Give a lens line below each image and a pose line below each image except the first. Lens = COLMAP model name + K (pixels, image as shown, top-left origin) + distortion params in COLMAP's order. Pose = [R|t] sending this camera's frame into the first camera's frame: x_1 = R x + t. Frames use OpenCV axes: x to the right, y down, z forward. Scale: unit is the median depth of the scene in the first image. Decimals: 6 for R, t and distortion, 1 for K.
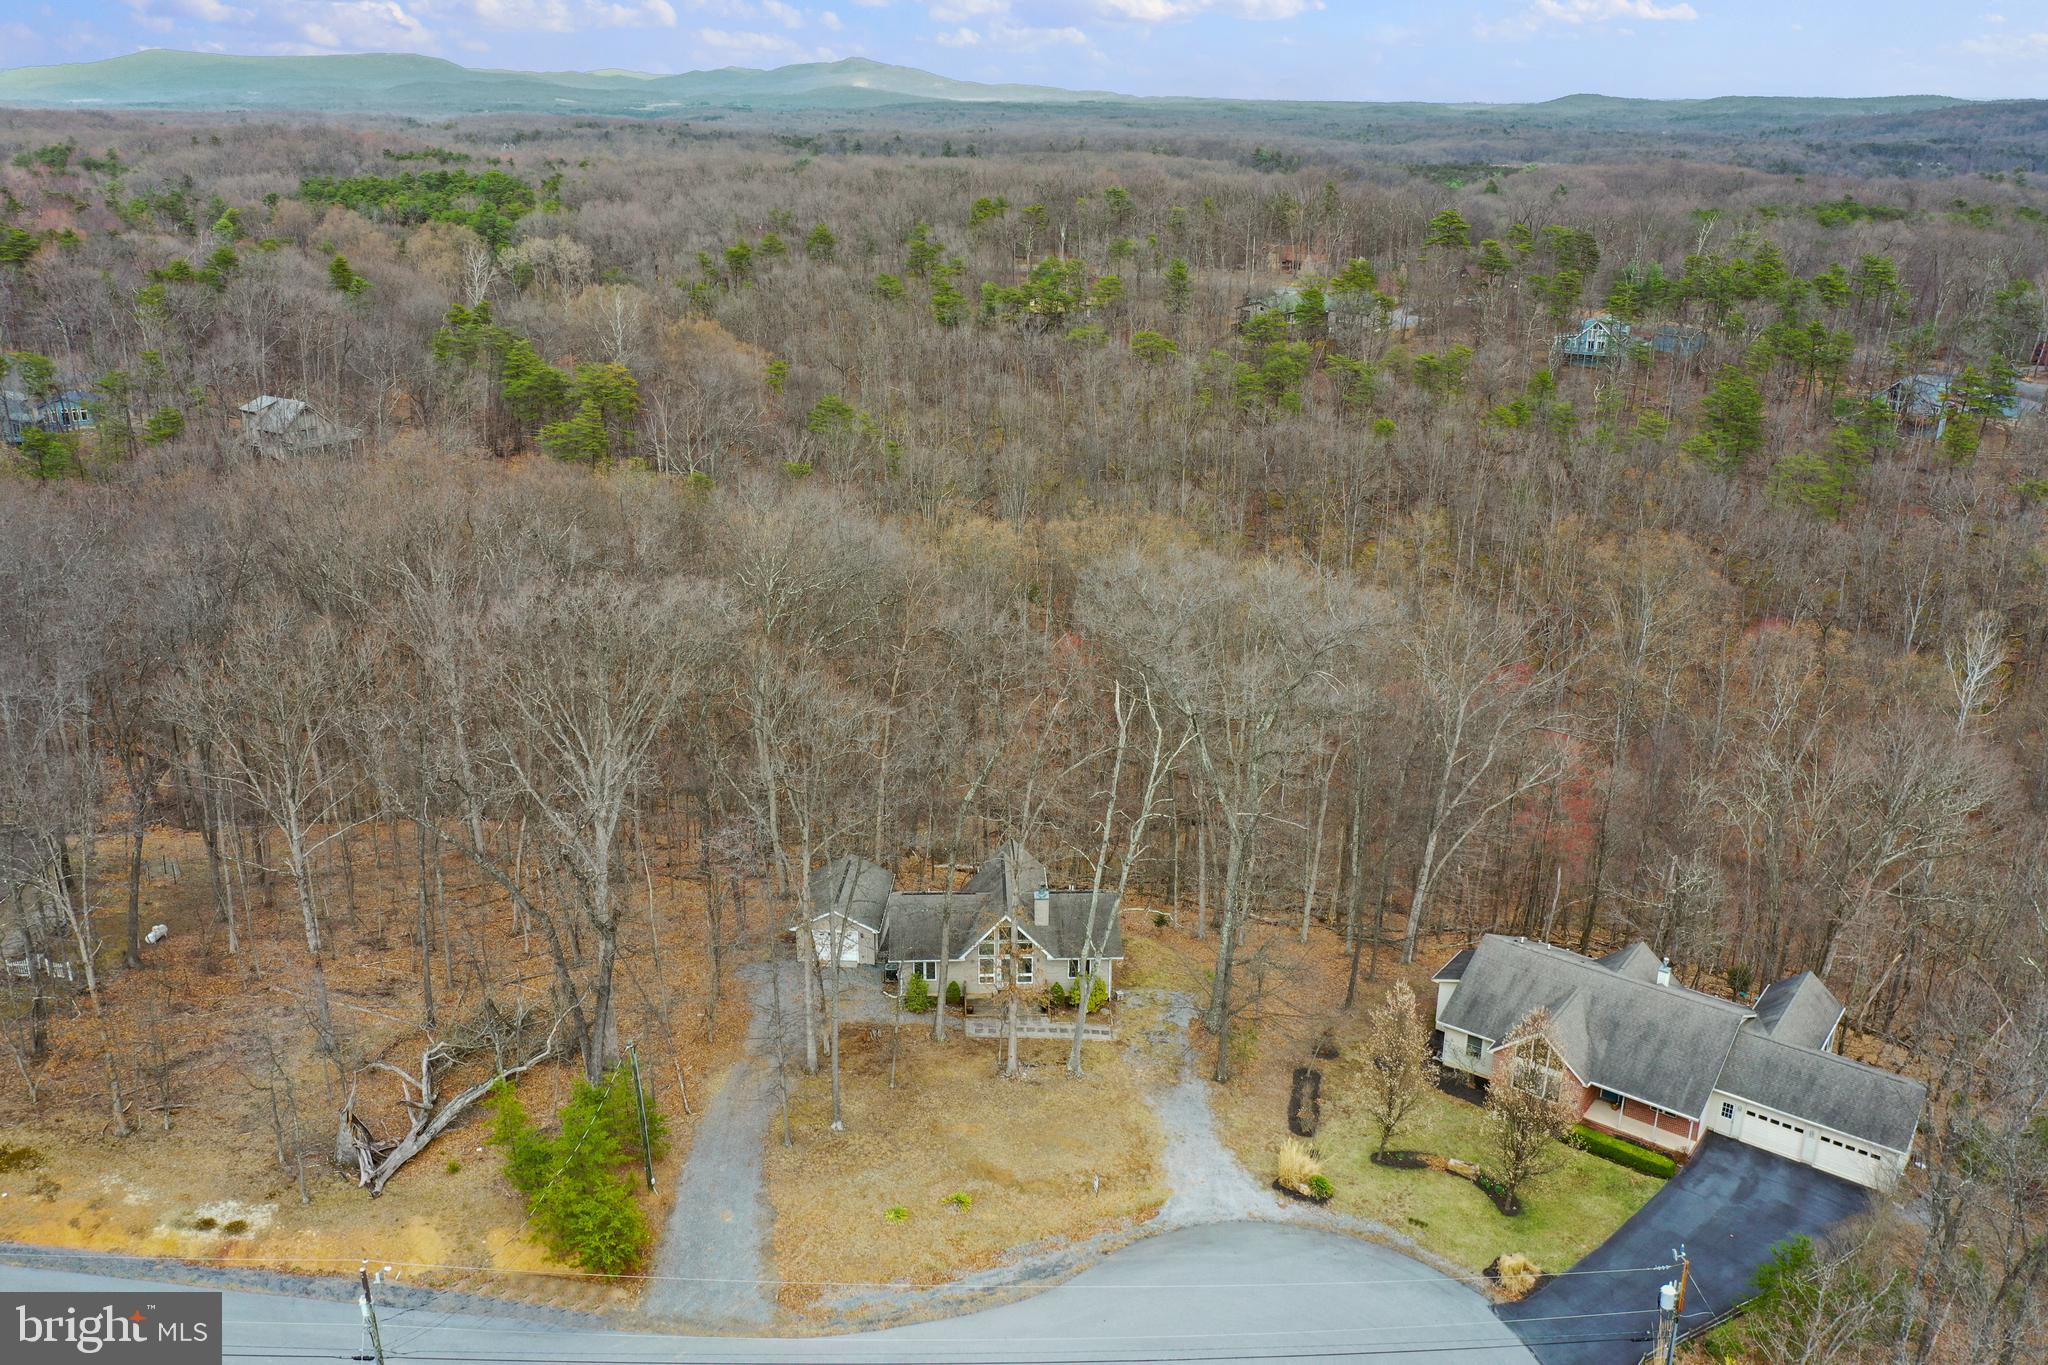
lens RADIAL K [[1612.2, 0, 1018.1], [0, 1612.2, 684.6], [0, 0, 1]] dist [-0.001588, -0.001673]
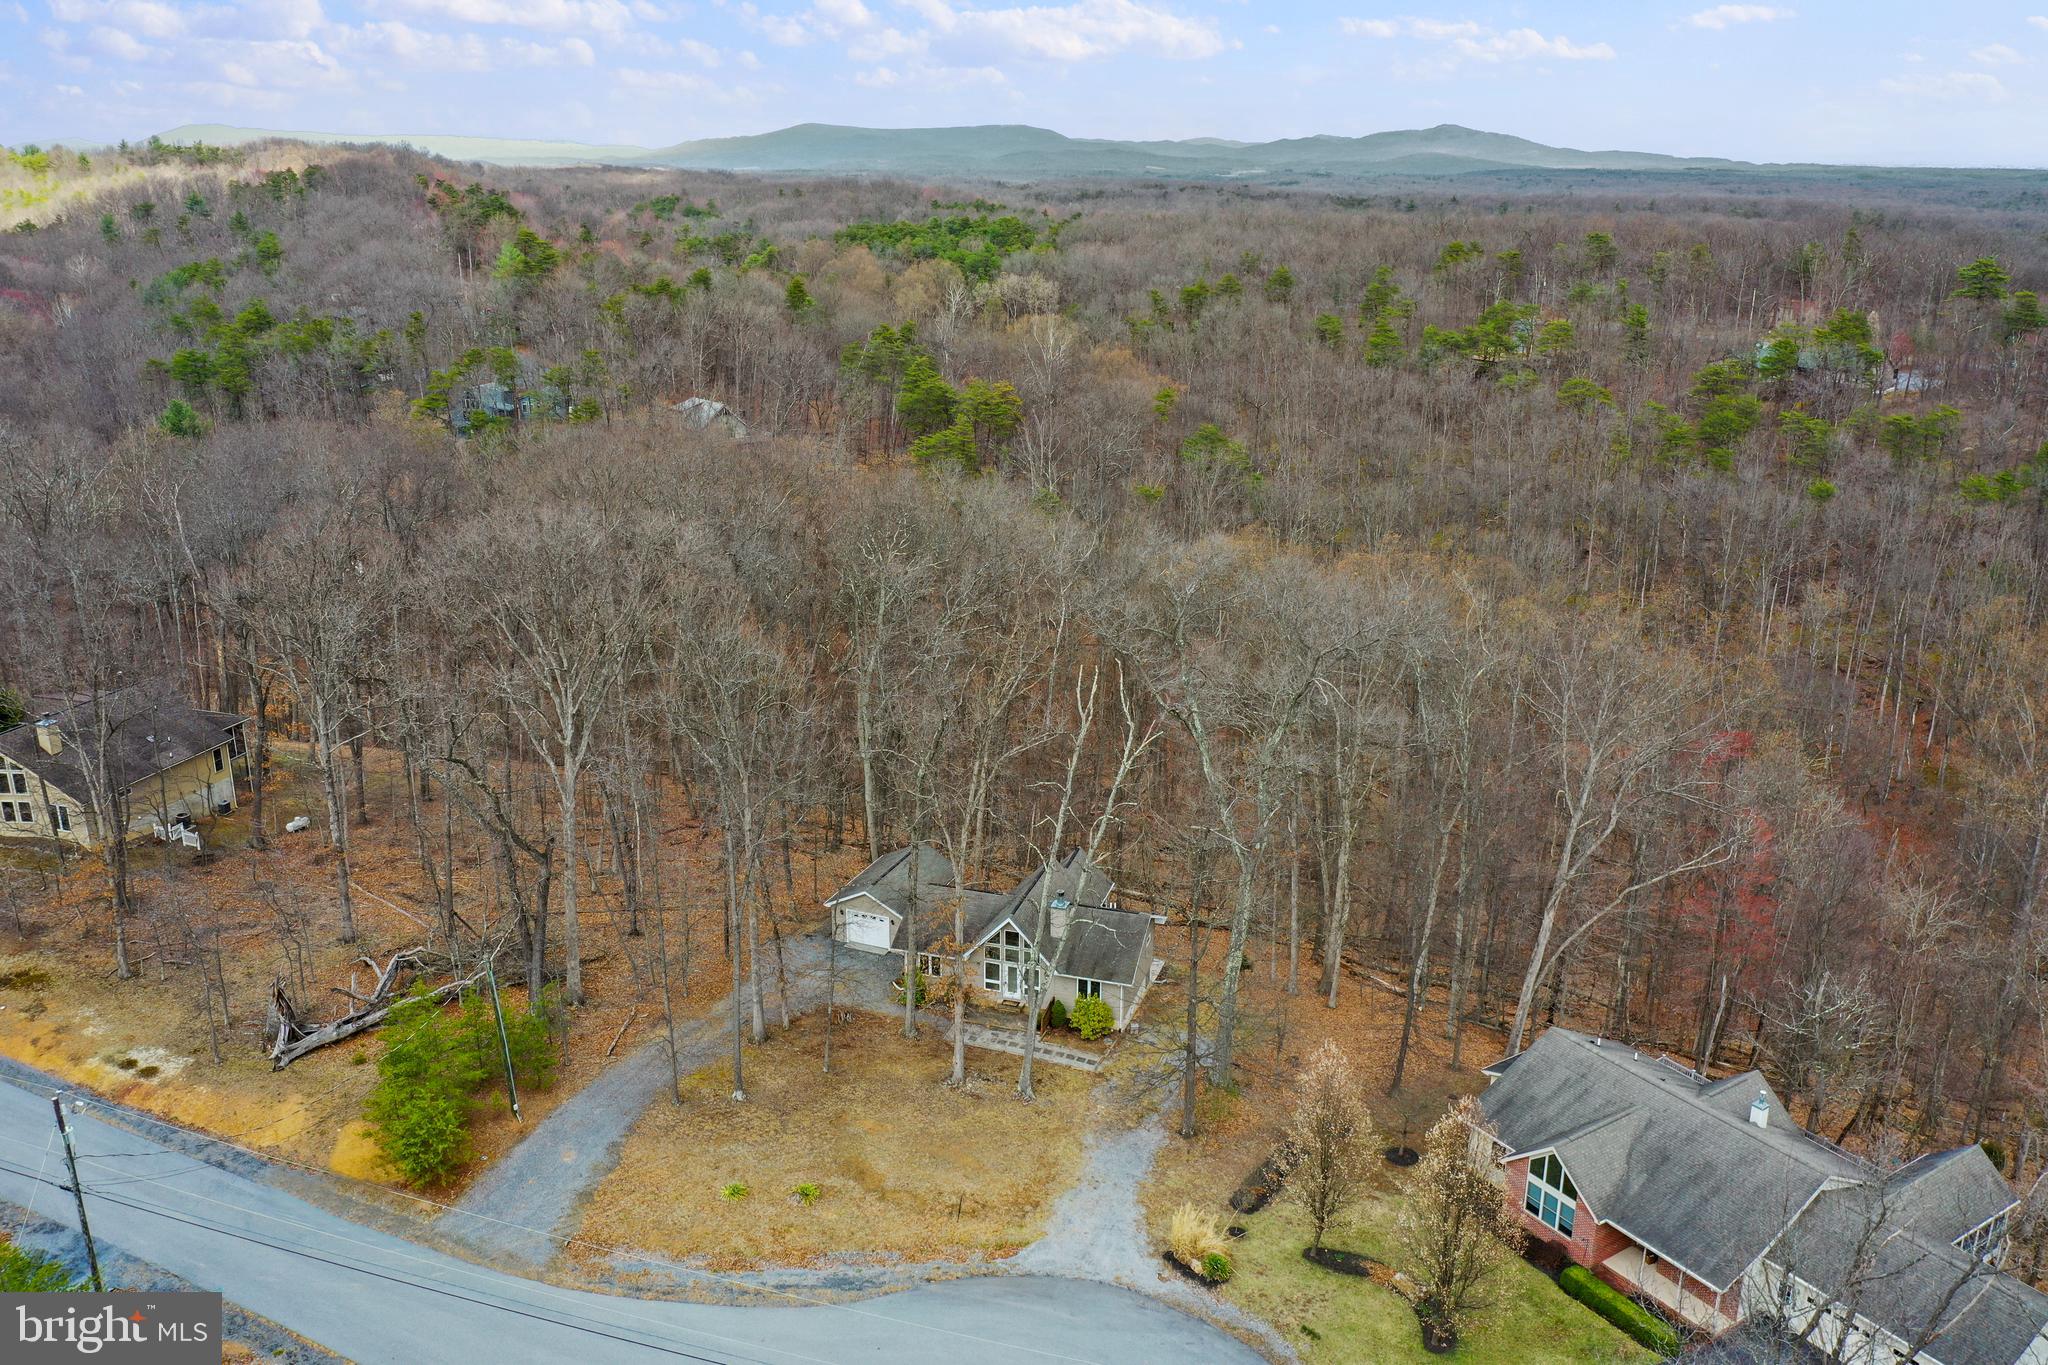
lens RADIAL K [[1612.2, 0, 1018.1], [0, 1612.2, 684.6], [0, 0, 1]] dist [-0.001588, -0.001673]
pose [[0.941659, 0.101875, -0.320779, 0.295089], [-0.114032, 0.993290, -0.019291, 0.028177], [0.316662, 0.054744, 0.946958, 0.121235]]
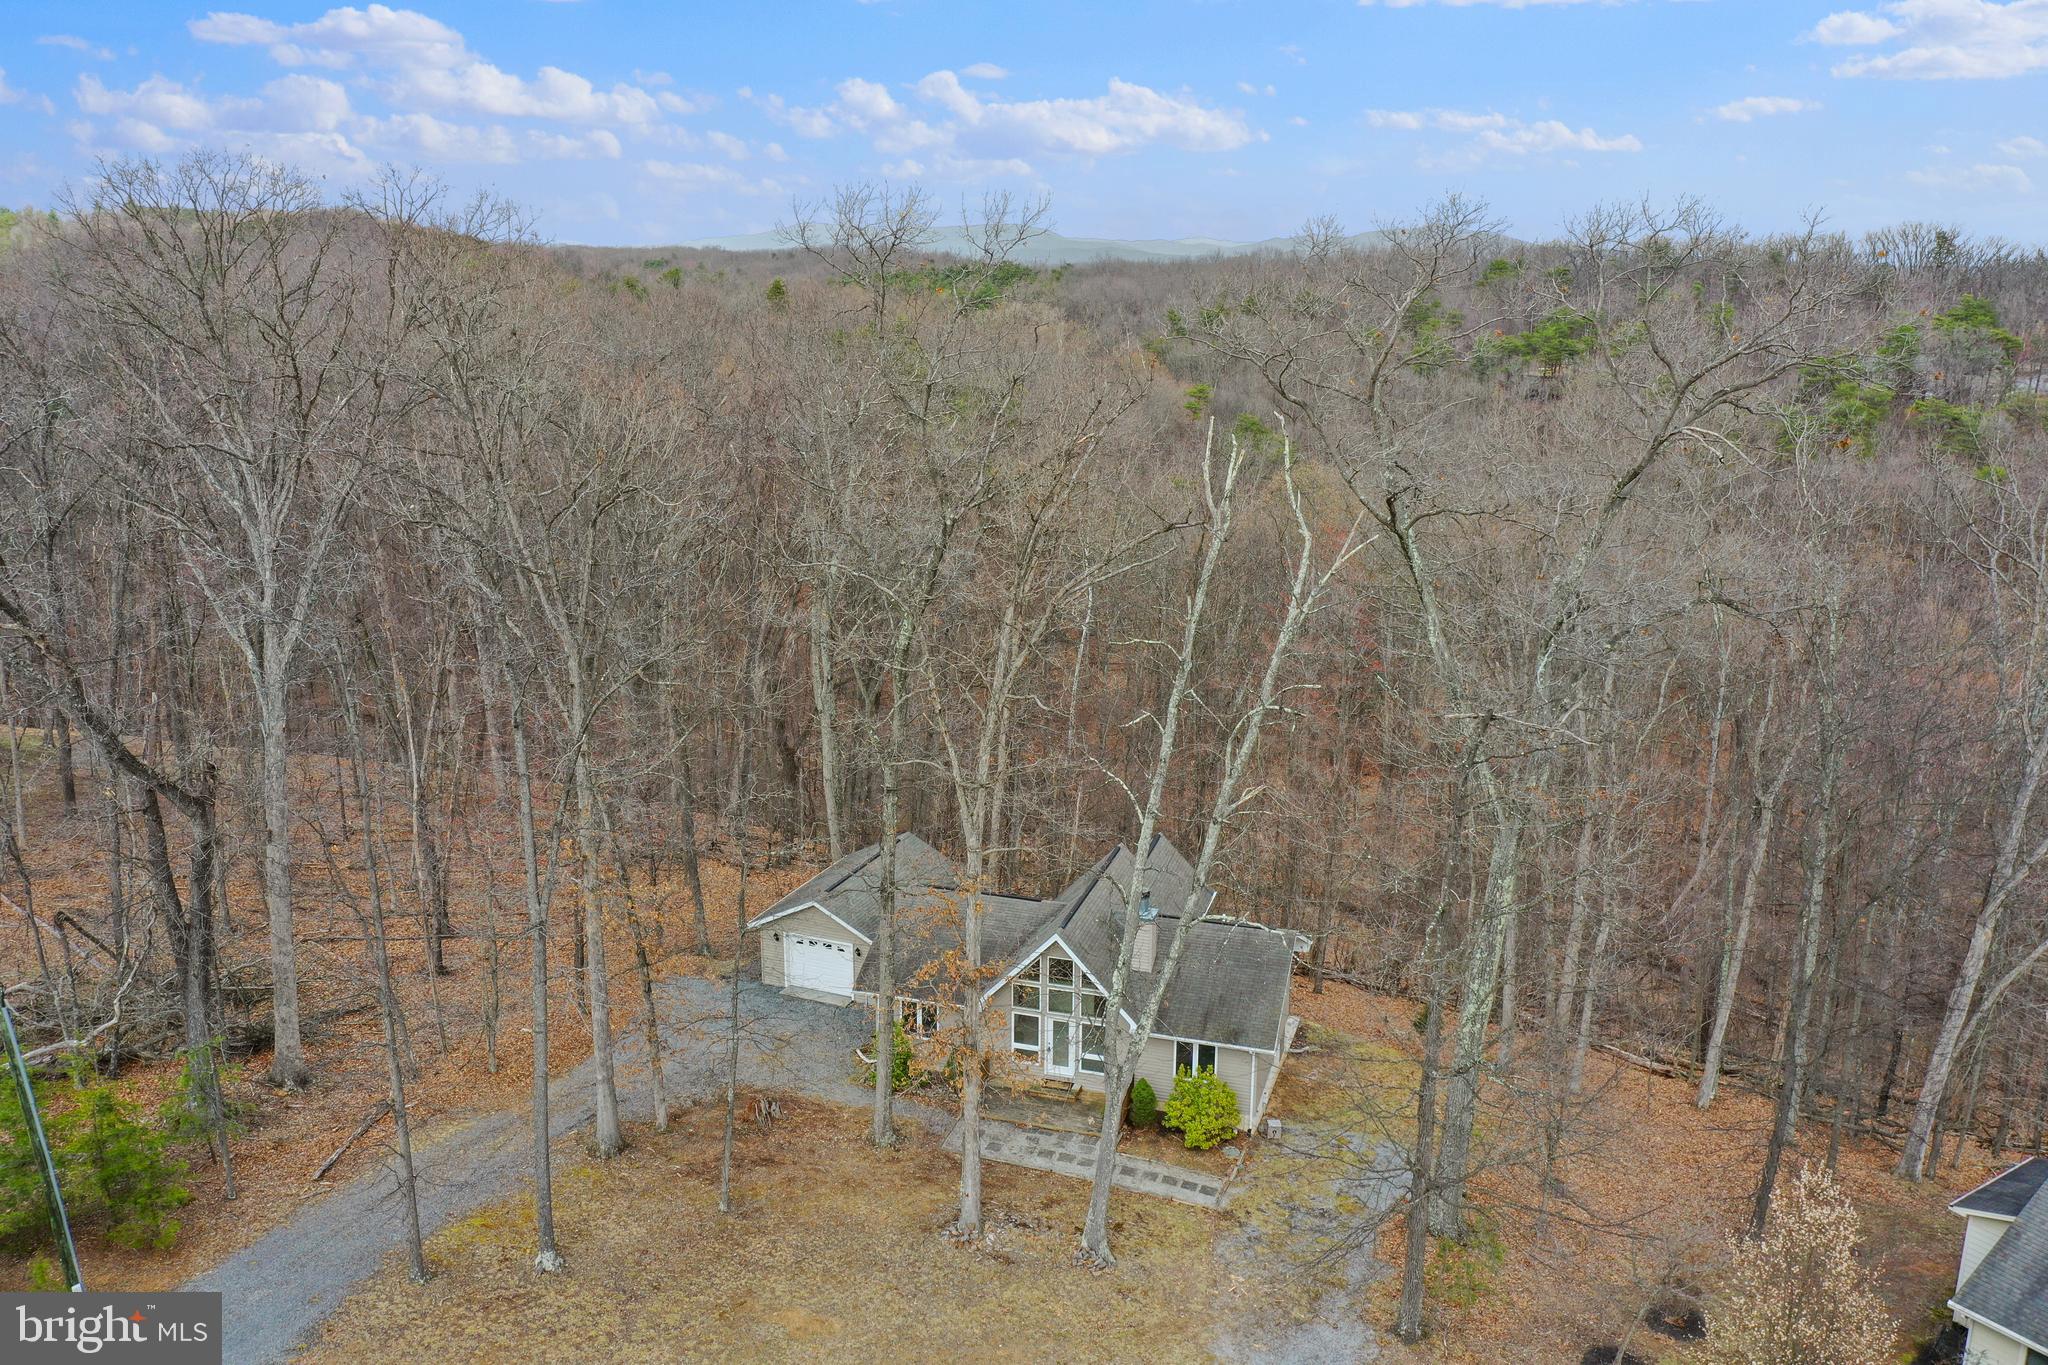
lens RADIAL K [[1612.2, 0, 1018.1], [0, 1612.2, 684.6], [0, 0, 1]] dist [-0.001588, -0.001673]
pose [[0.942648, 0.083324, -0.323220, 0.153214], [-0.114059, 0.990461, -0.077309, 0.109018], [0.313695, 0.109741, 0.943161, 0.507317]]
